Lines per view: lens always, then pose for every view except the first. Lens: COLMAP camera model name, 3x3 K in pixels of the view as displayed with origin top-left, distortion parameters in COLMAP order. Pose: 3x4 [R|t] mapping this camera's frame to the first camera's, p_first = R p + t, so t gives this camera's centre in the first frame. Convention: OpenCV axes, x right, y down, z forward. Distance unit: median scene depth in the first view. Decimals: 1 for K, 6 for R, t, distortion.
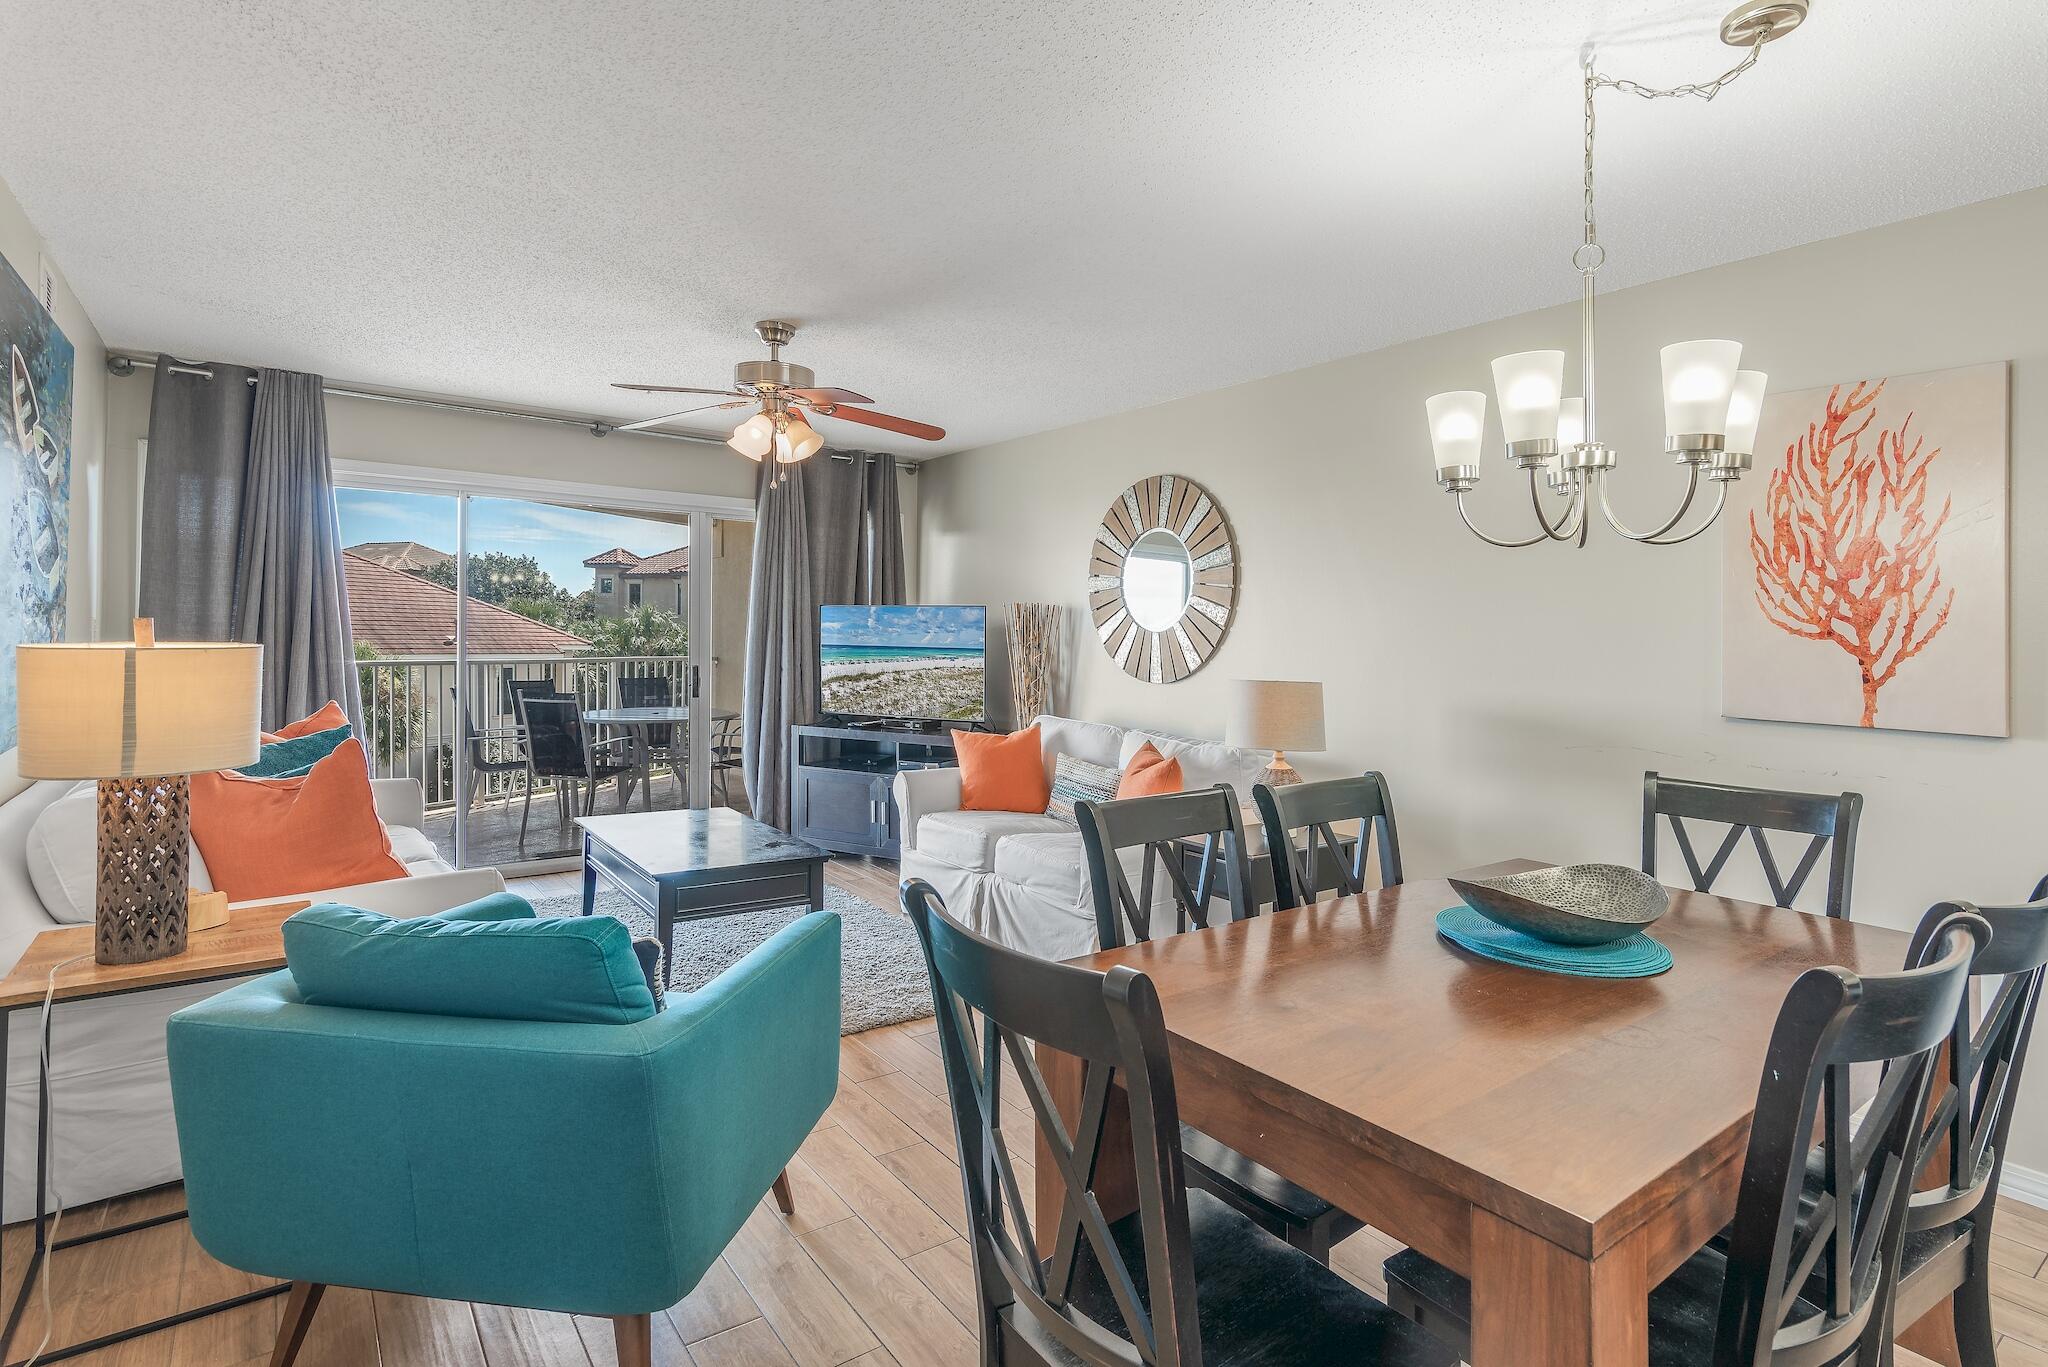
lens RADIAL K [[1011.7, 0, 1024.0], [0, 1011.7, 683.5], [0, 0, 1]] dist [0.000003, 0.000221]
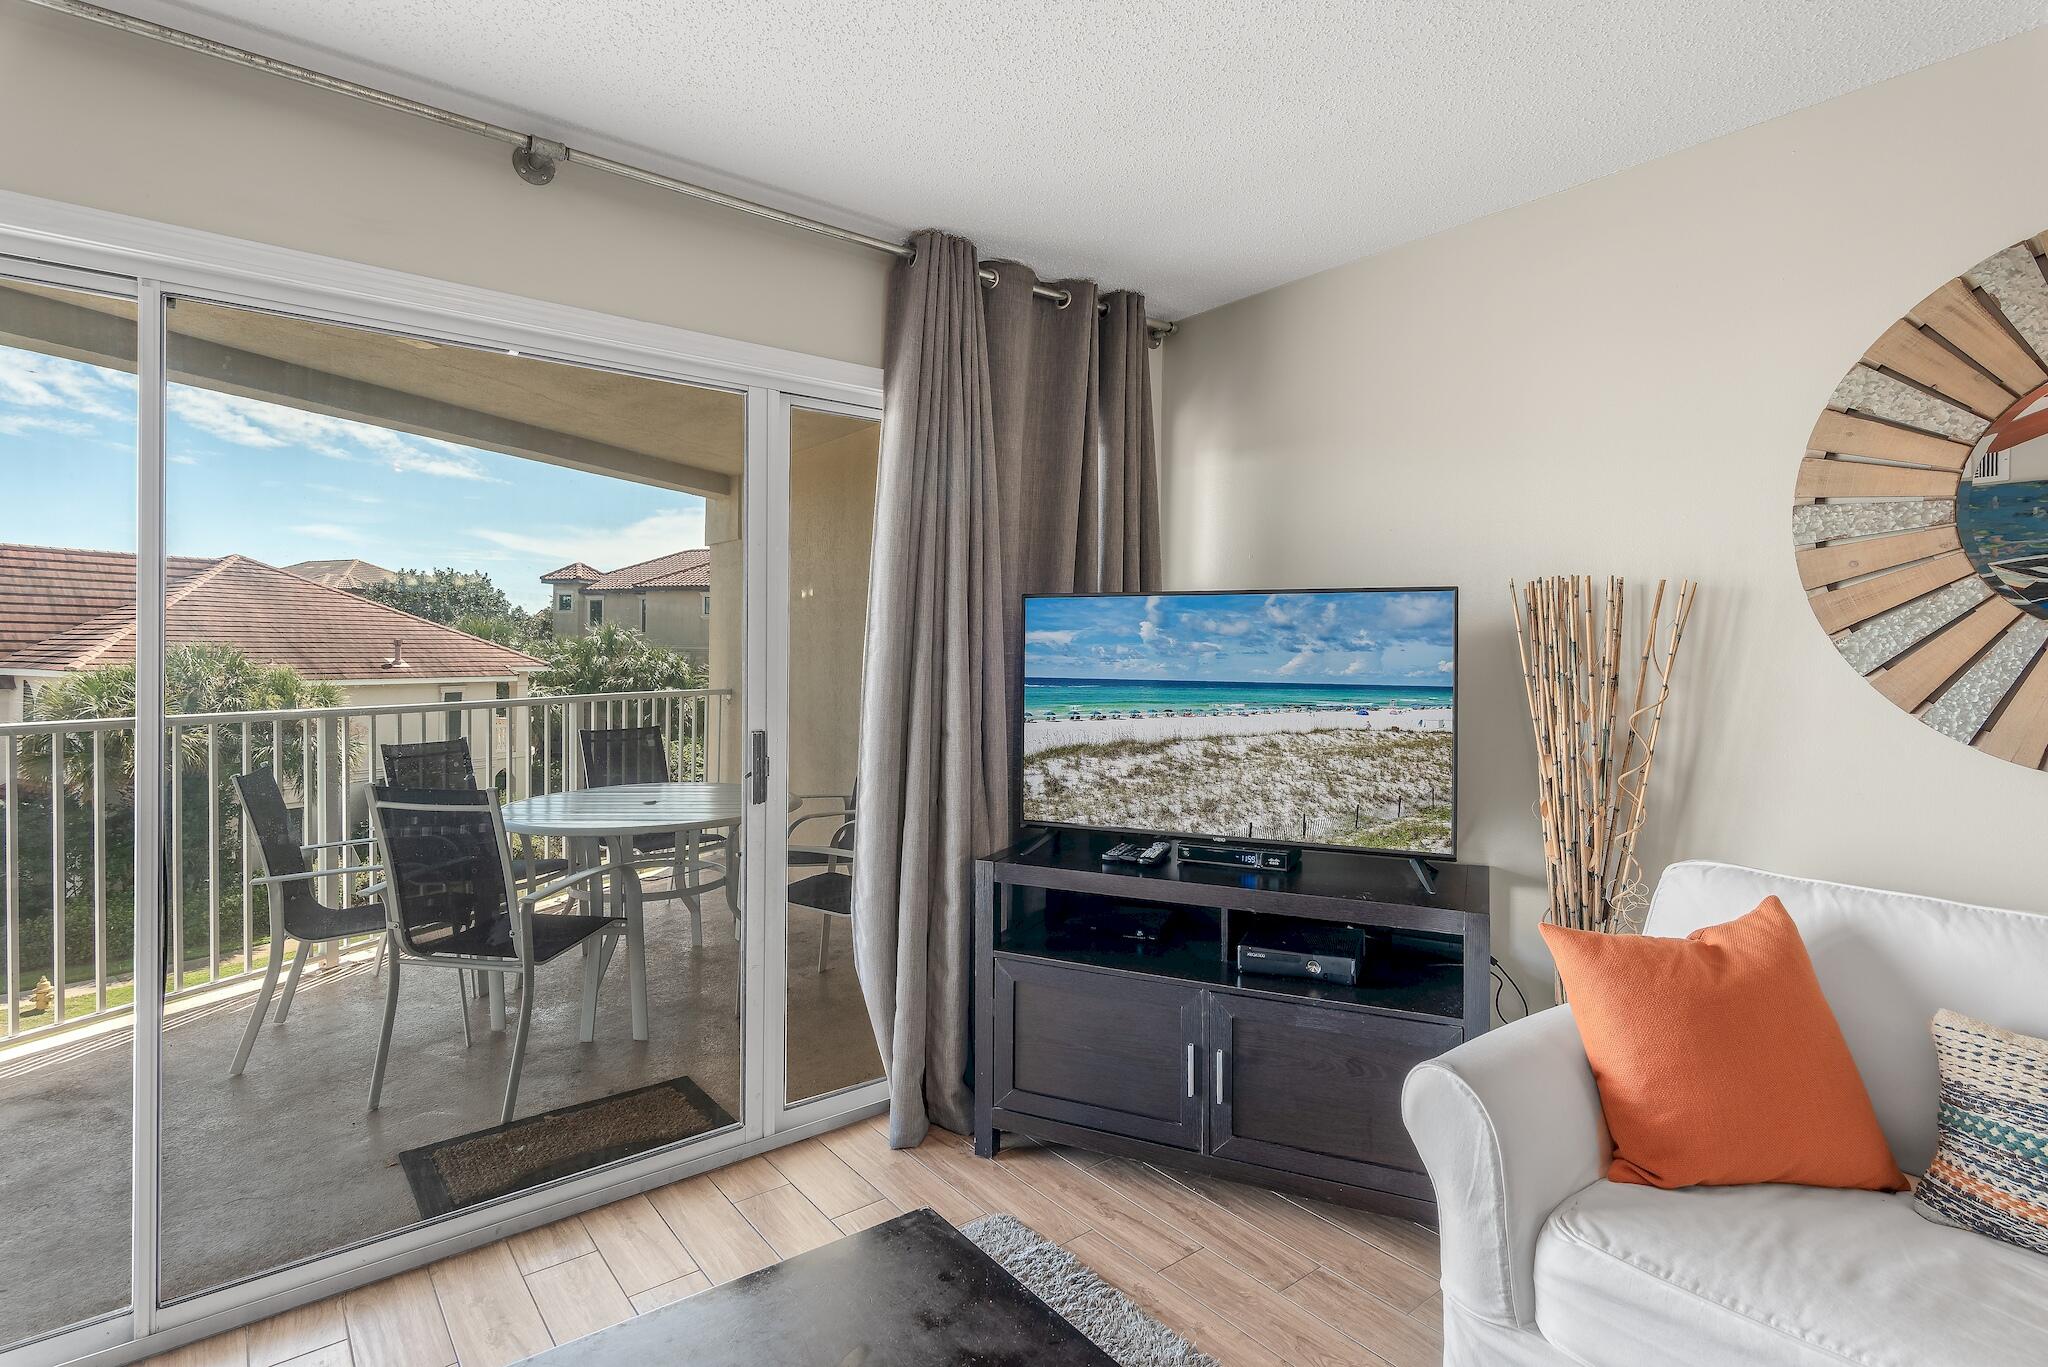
lens RADIAL K [[970.1, 0, 1019.1], [0, 970.1, 671.6], [0, 0, 1]] dist [0.009851, -0.000249]
pose [[0.998899, -0.013825, 0.044820, -0.237482], [0.014903, 0.999605, -0.023808, -0.033143], [-0.044473, 0.024449, 0.998711, 0.583673]]
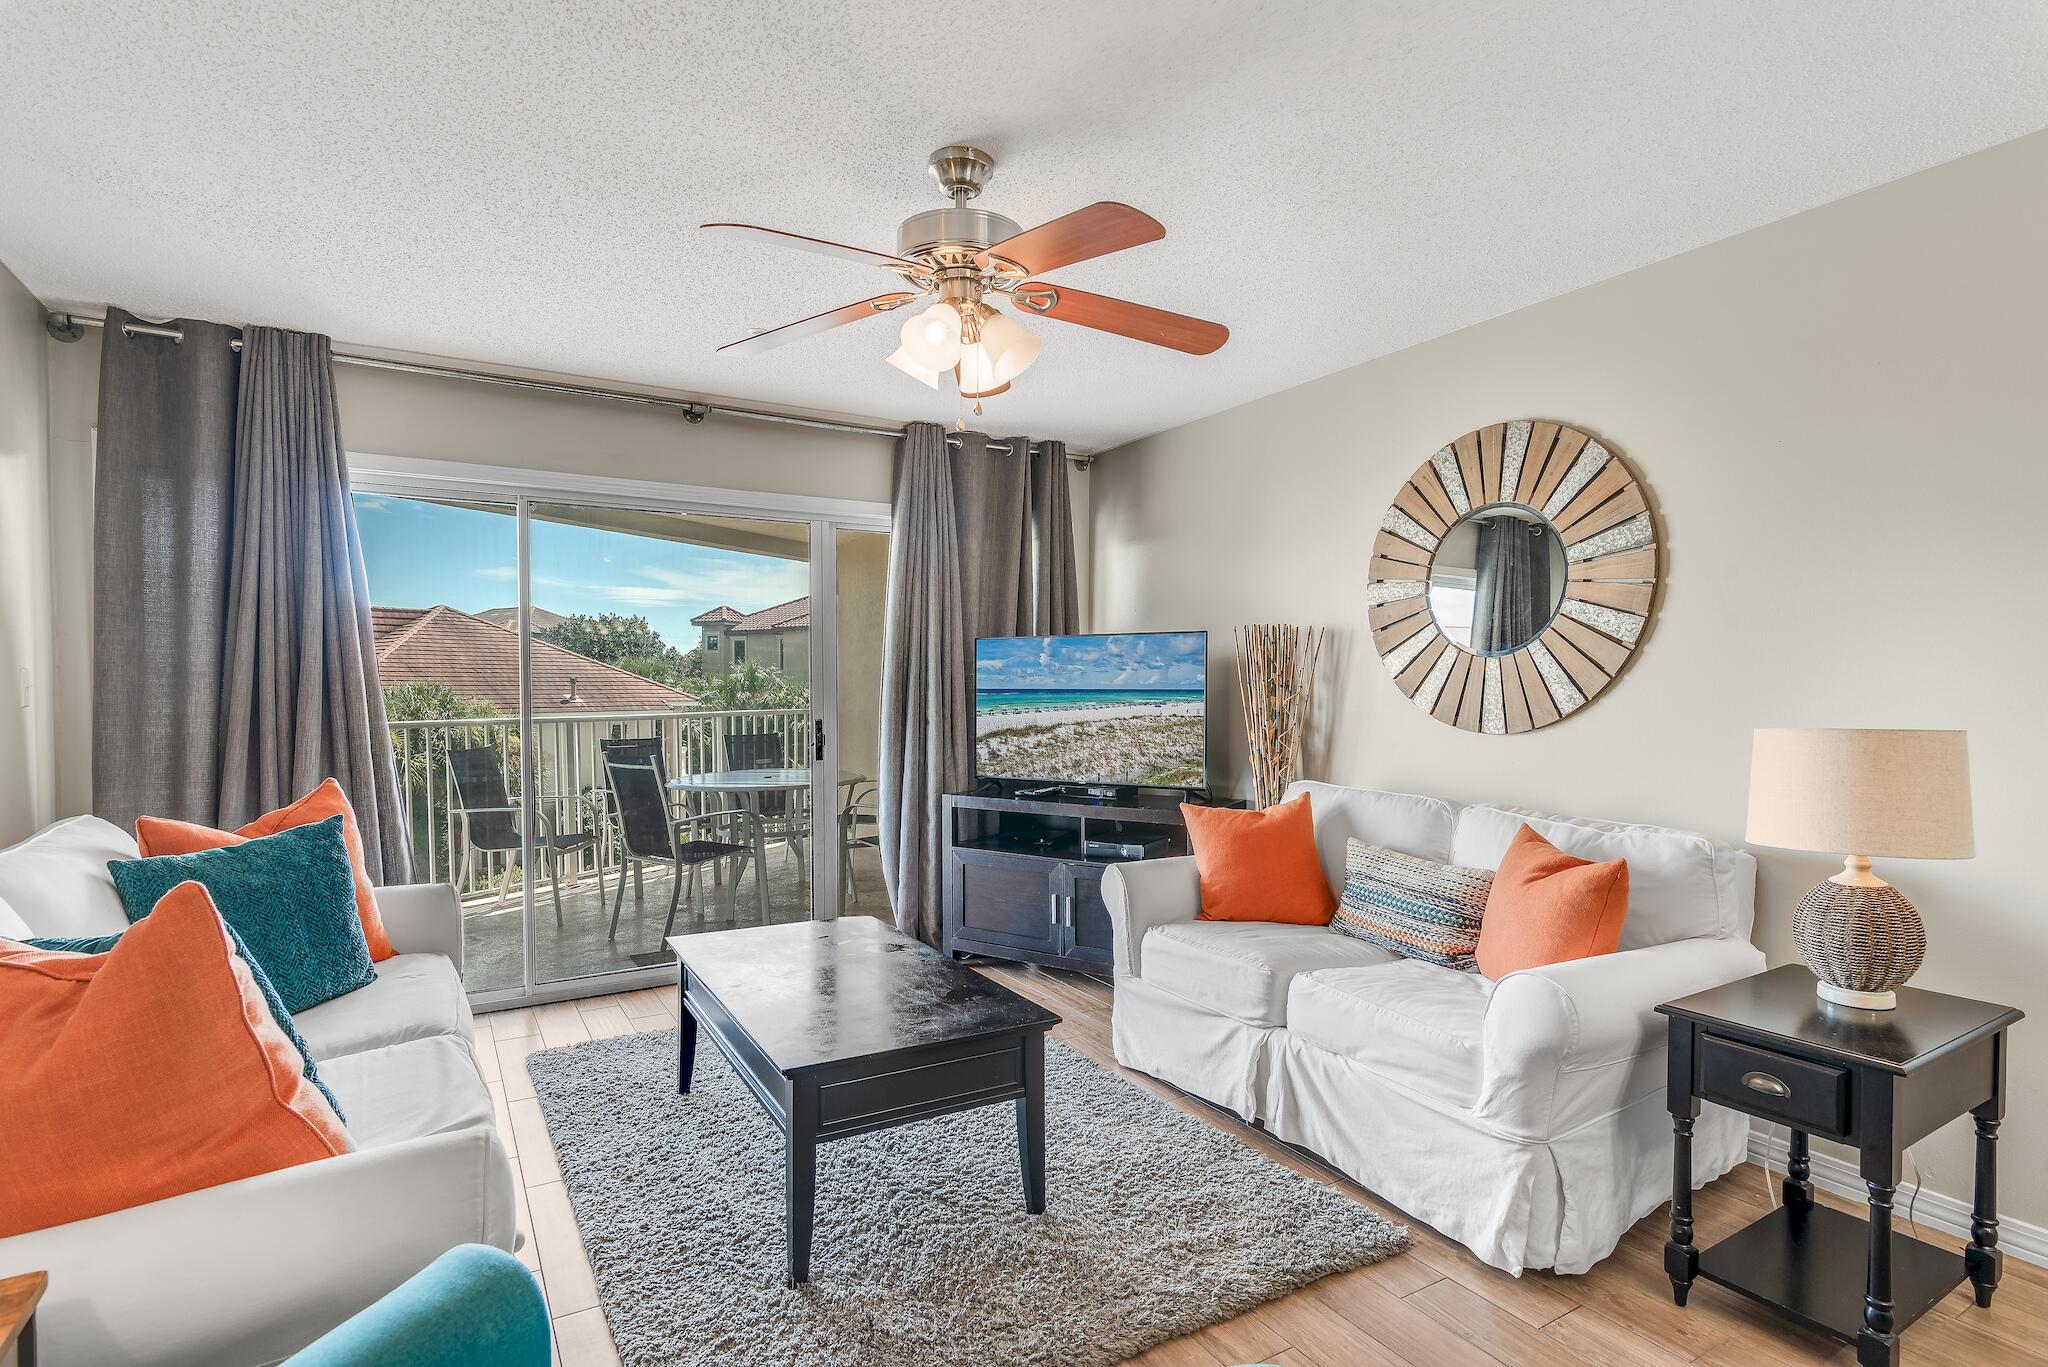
lens RADIAL K [[984.2, 0, 1016.4], [0, 984.2, 736.0], [0, 0, 1]] dist [-0.000842, -0.000507]
pose [[0.995459, -0.015804, -0.093865, -0.105869], [0.016183, 0.999864, 0.003281, -0.005220], [0.093801, -0.004786, 0.995579, 0.268140]]
